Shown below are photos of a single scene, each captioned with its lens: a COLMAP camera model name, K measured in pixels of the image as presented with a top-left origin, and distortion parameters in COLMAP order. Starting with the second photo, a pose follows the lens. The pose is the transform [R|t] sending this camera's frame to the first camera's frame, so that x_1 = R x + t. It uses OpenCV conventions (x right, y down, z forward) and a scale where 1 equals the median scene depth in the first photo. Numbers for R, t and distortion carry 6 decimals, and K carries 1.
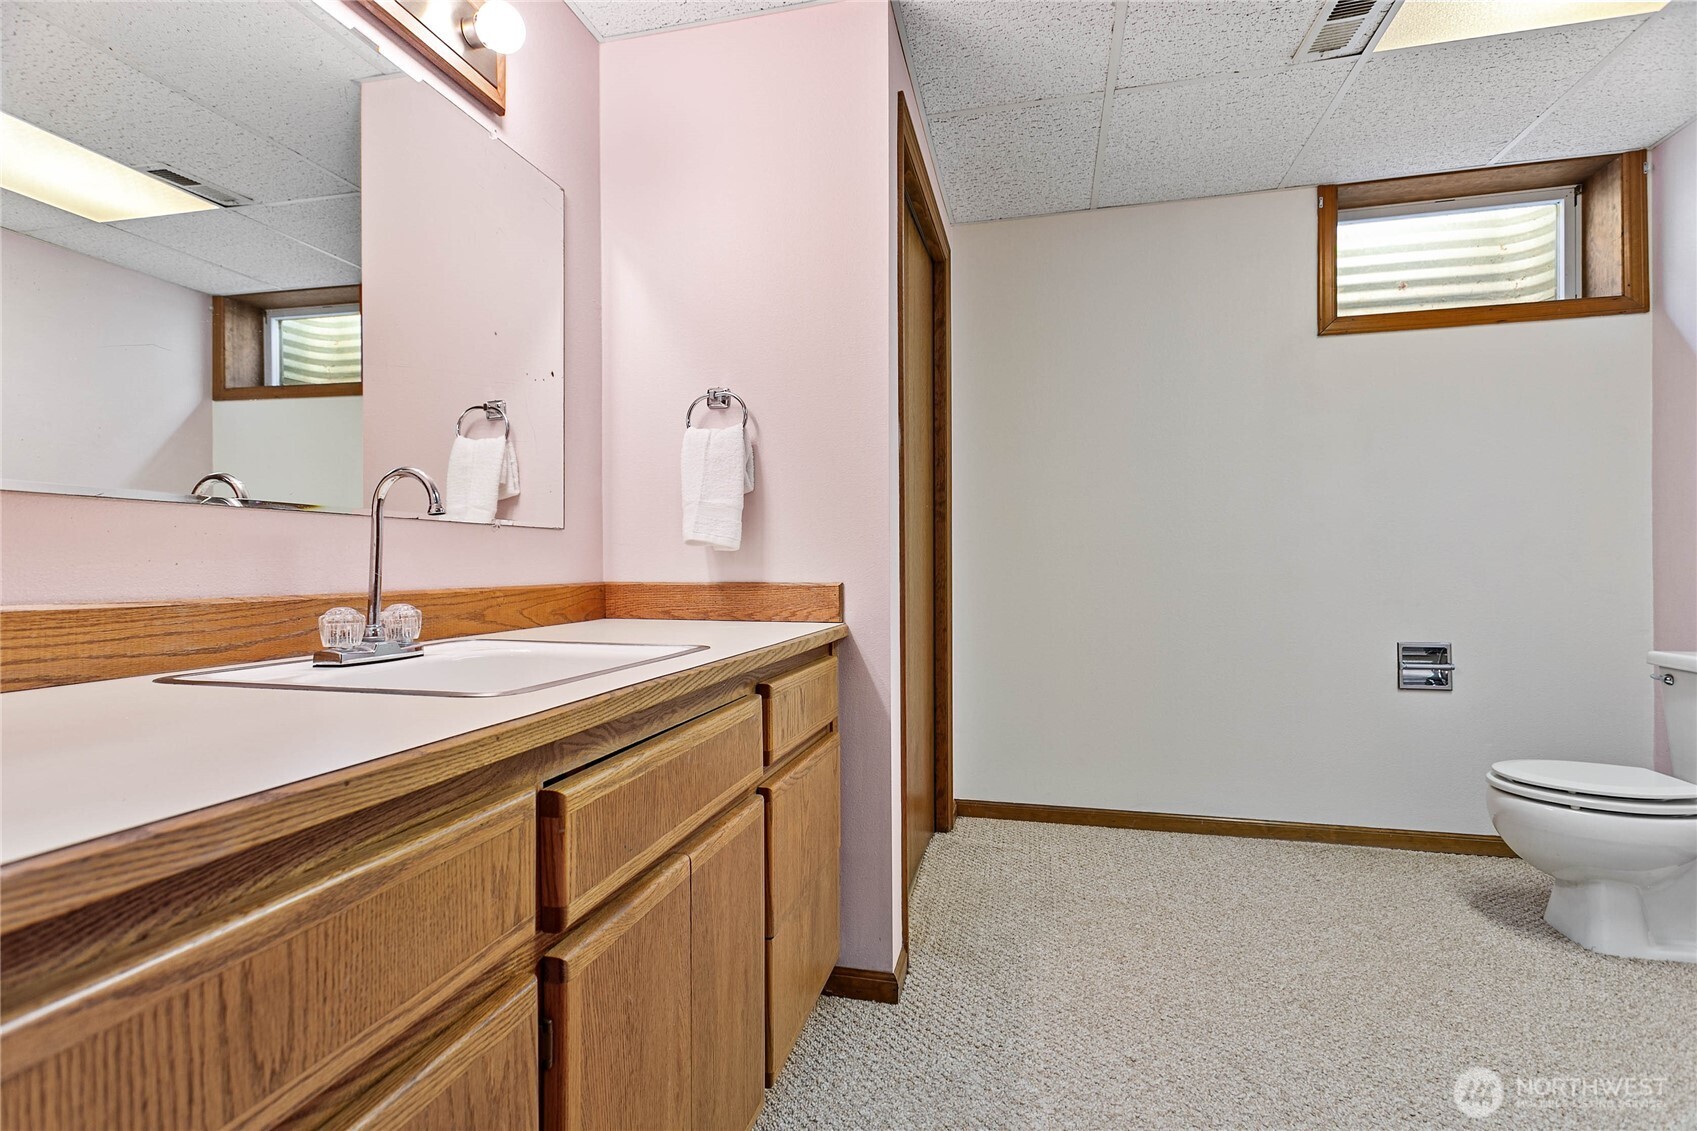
lens RADIAL K [[811.9, 0, 843.2], [0, 811.9, 560.7], [0, 0, 1]] dist [-0.003596, 0.004182]
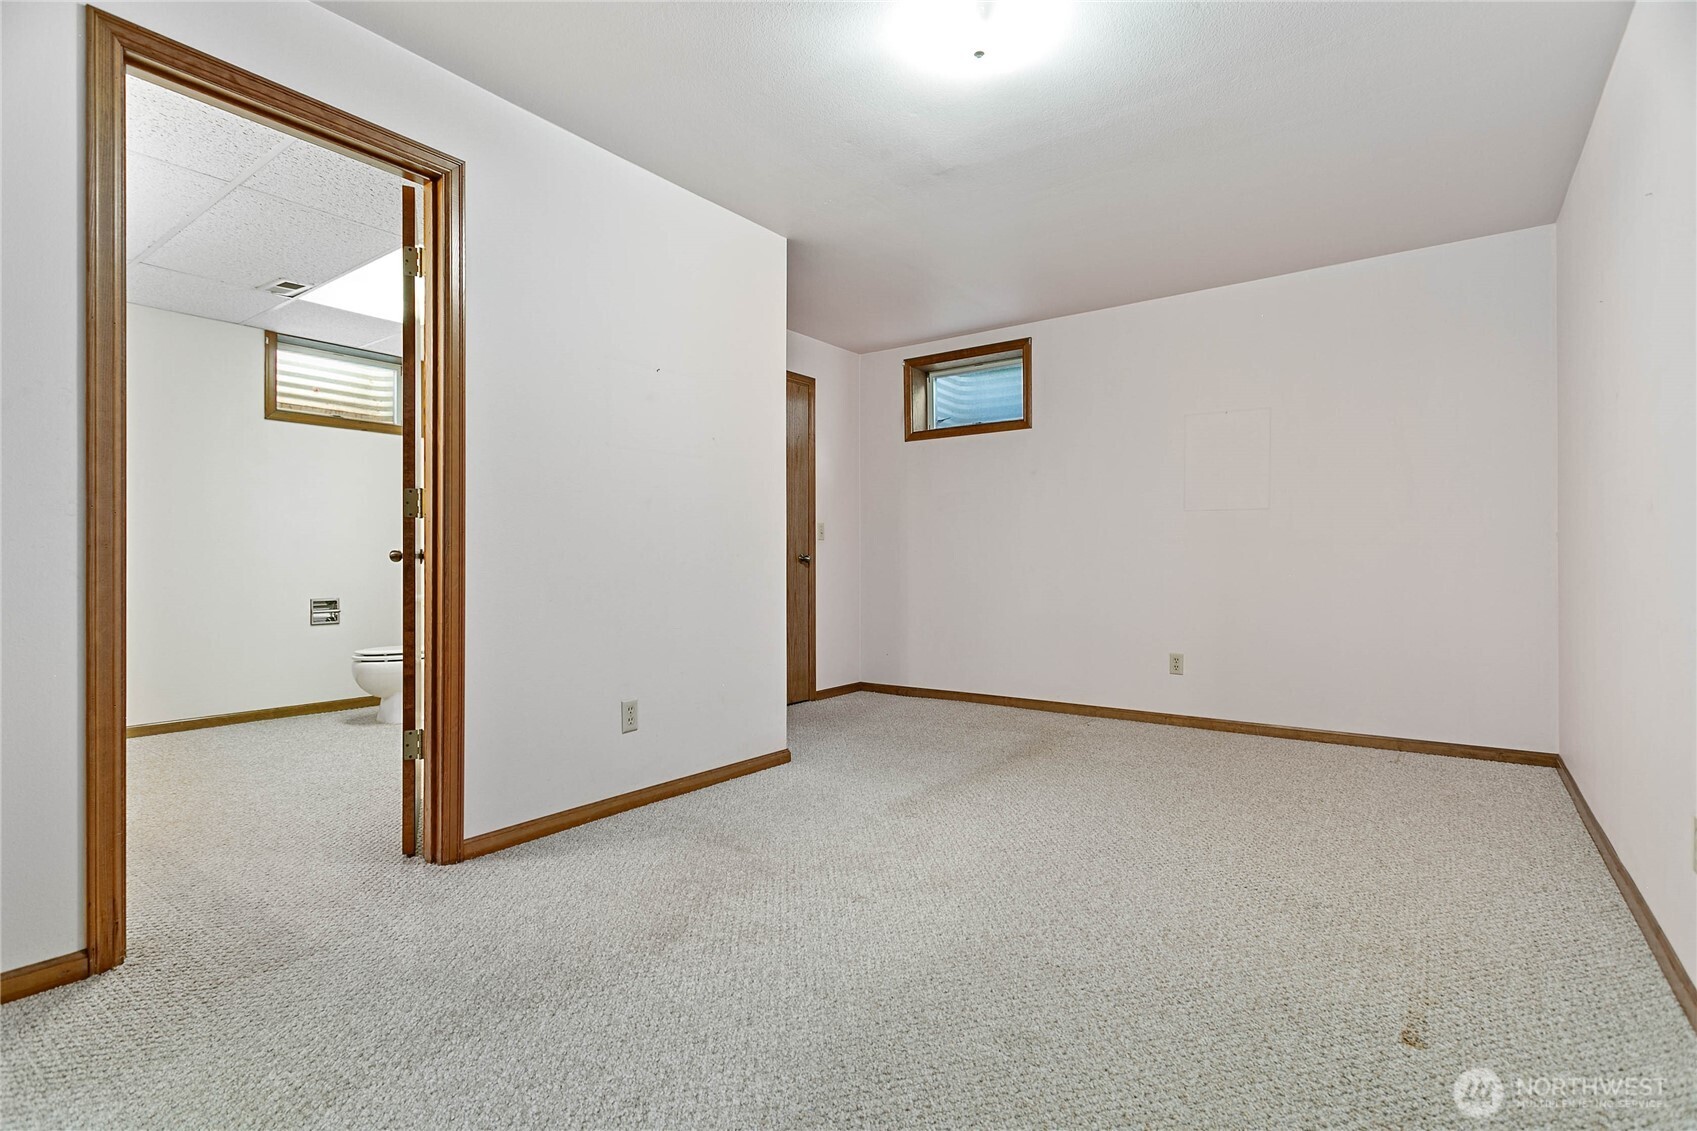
lens RADIAL K [[811.9, 0, 833.9], [0, 811.9, 560.6], [0, 0, 1]] dist [-0.003596, 0.004182]
pose [[0.407645, 0.000393, 0.913141, -0.464079], [-0.003641, 0.999993, 0.001195, 0.007979], [-0.913133, -0.003812, 0.407643, -0.755108]]
